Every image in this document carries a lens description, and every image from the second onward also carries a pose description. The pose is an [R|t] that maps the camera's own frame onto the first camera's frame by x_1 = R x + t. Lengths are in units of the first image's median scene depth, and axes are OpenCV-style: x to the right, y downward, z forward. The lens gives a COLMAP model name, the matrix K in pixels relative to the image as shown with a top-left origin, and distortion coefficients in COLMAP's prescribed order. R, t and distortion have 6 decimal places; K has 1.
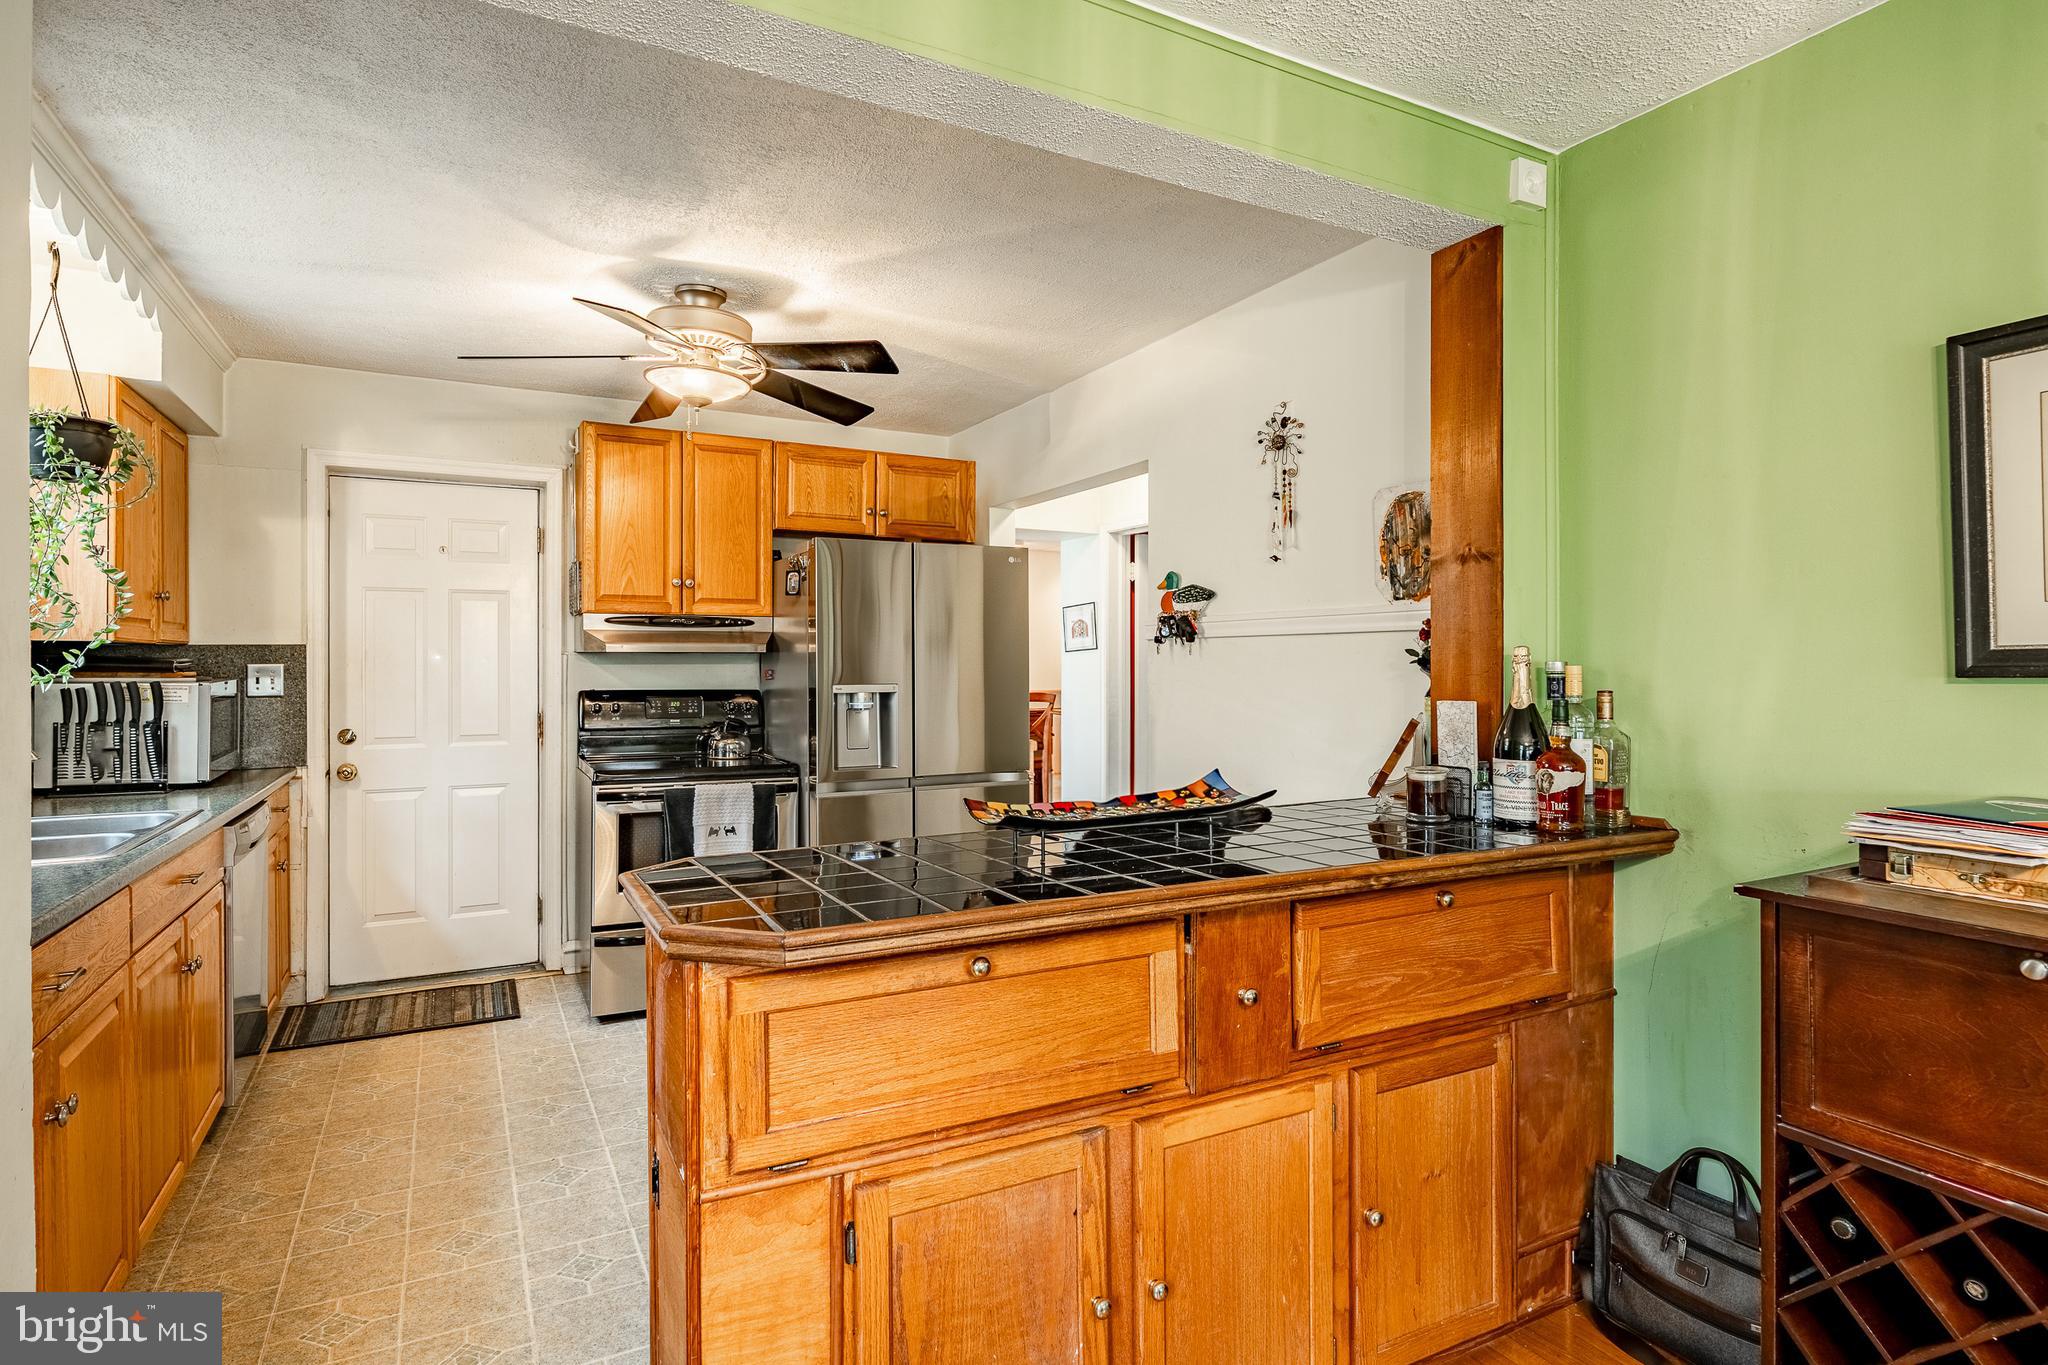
lens RADIAL K [[1047.4, 0, 1010.7], [0, 1047.4, 668.3], [0, 0, 1]] dist [-0.001189, 0.000420]
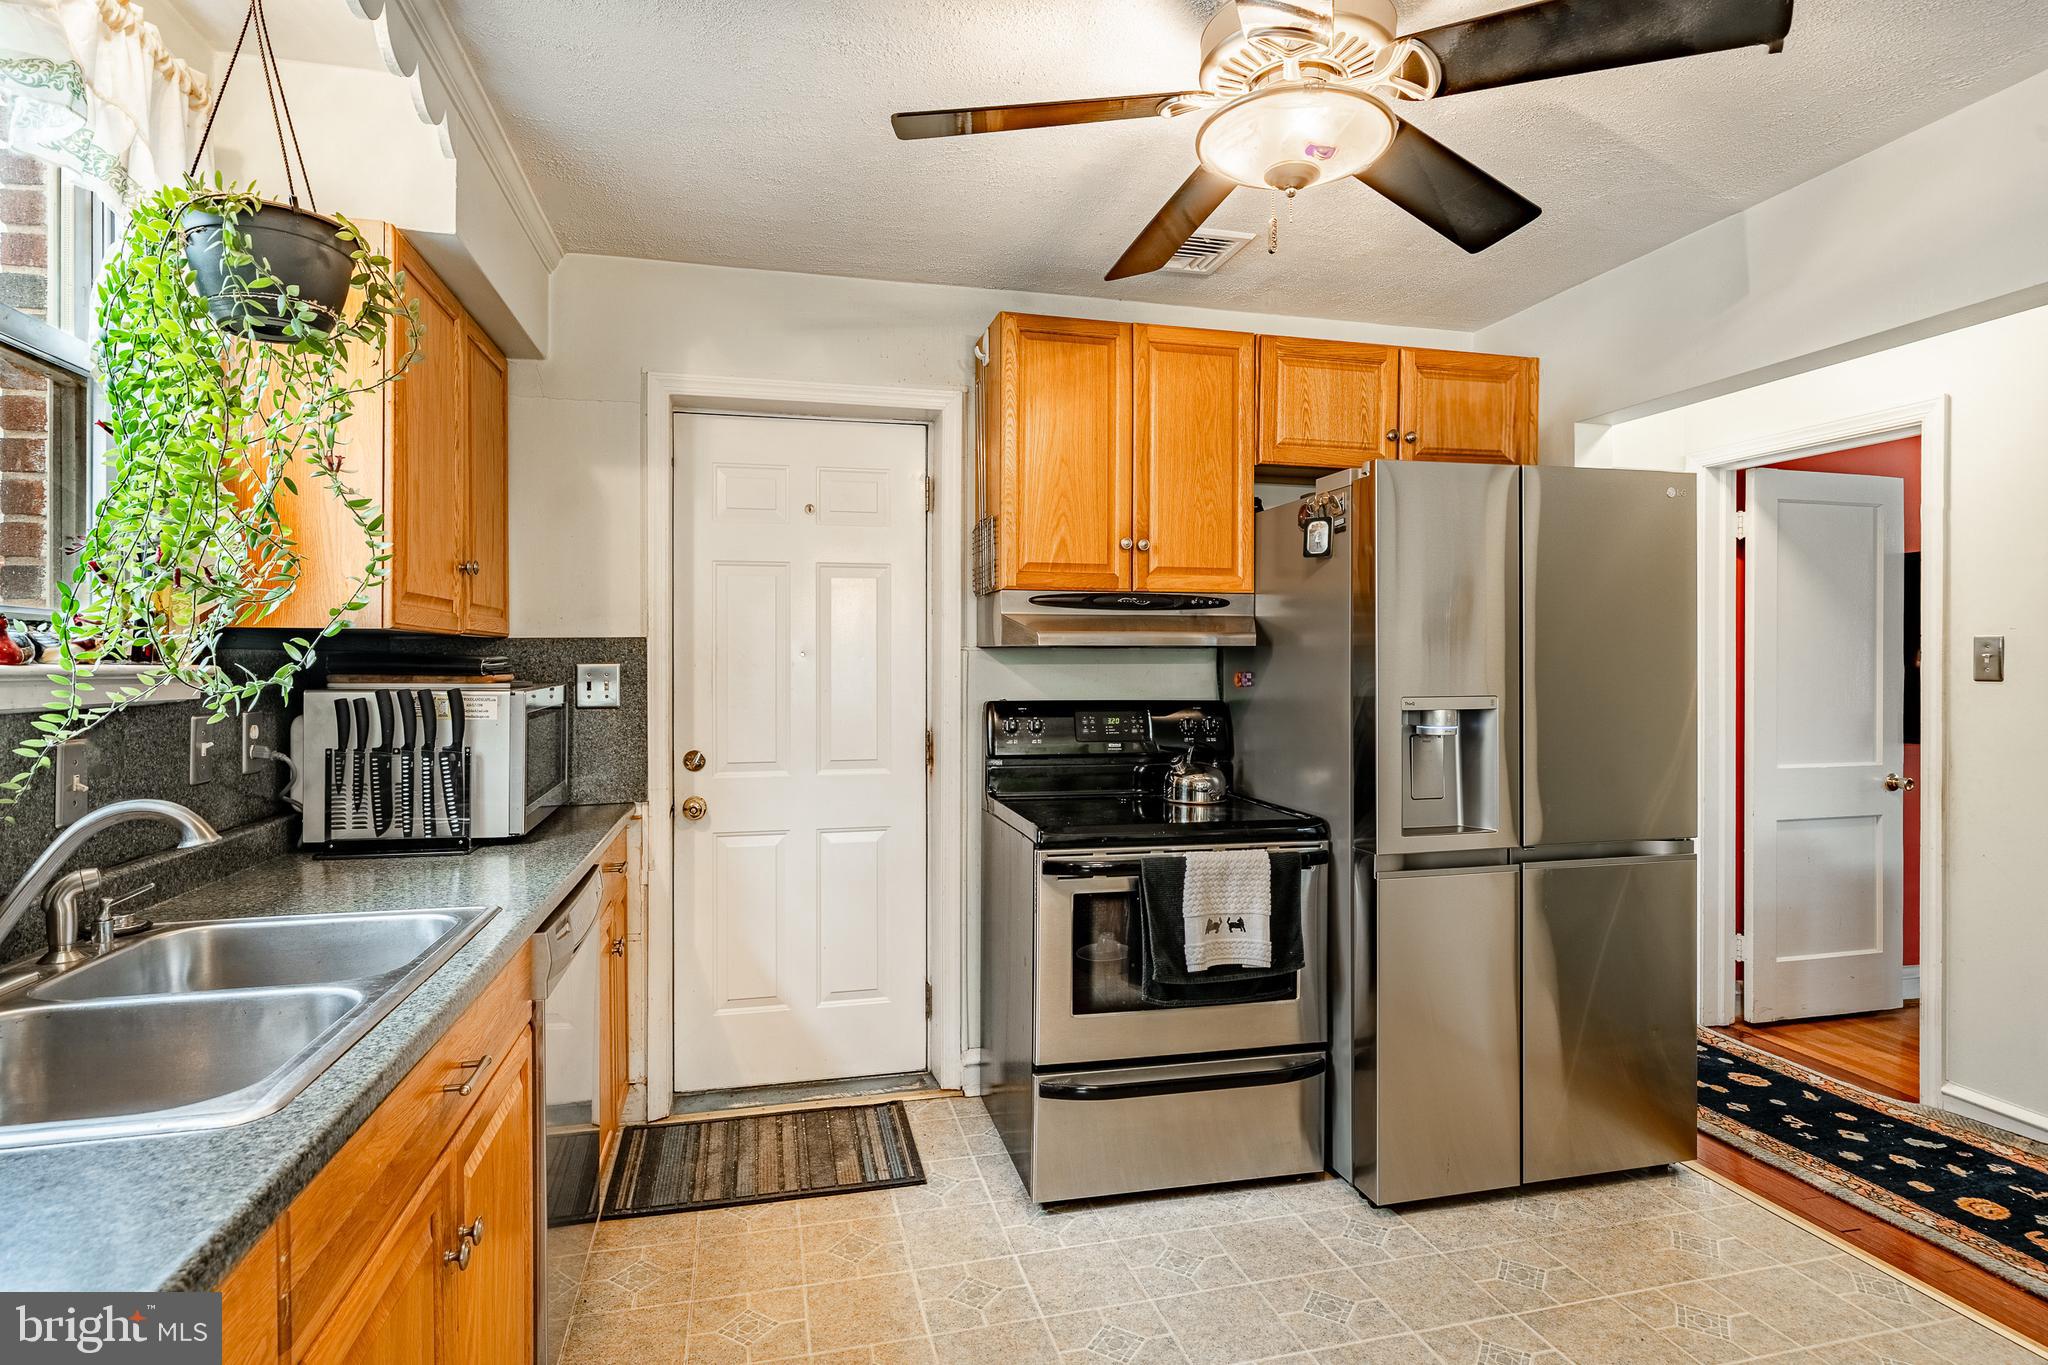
lens RADIAL K [[1047.4, 0, 1022.7], [0, 1047.4, 673.0], [0, 0, 1]] dist [-0.001189, 0.000420]
pose [[0.971128, 0.002210, -0.238548, -0.239088], [-0.001073, 0.999987, 0.004895, -0.001369], [0.238556, -0.004498, 0.971118, 0.345719]]
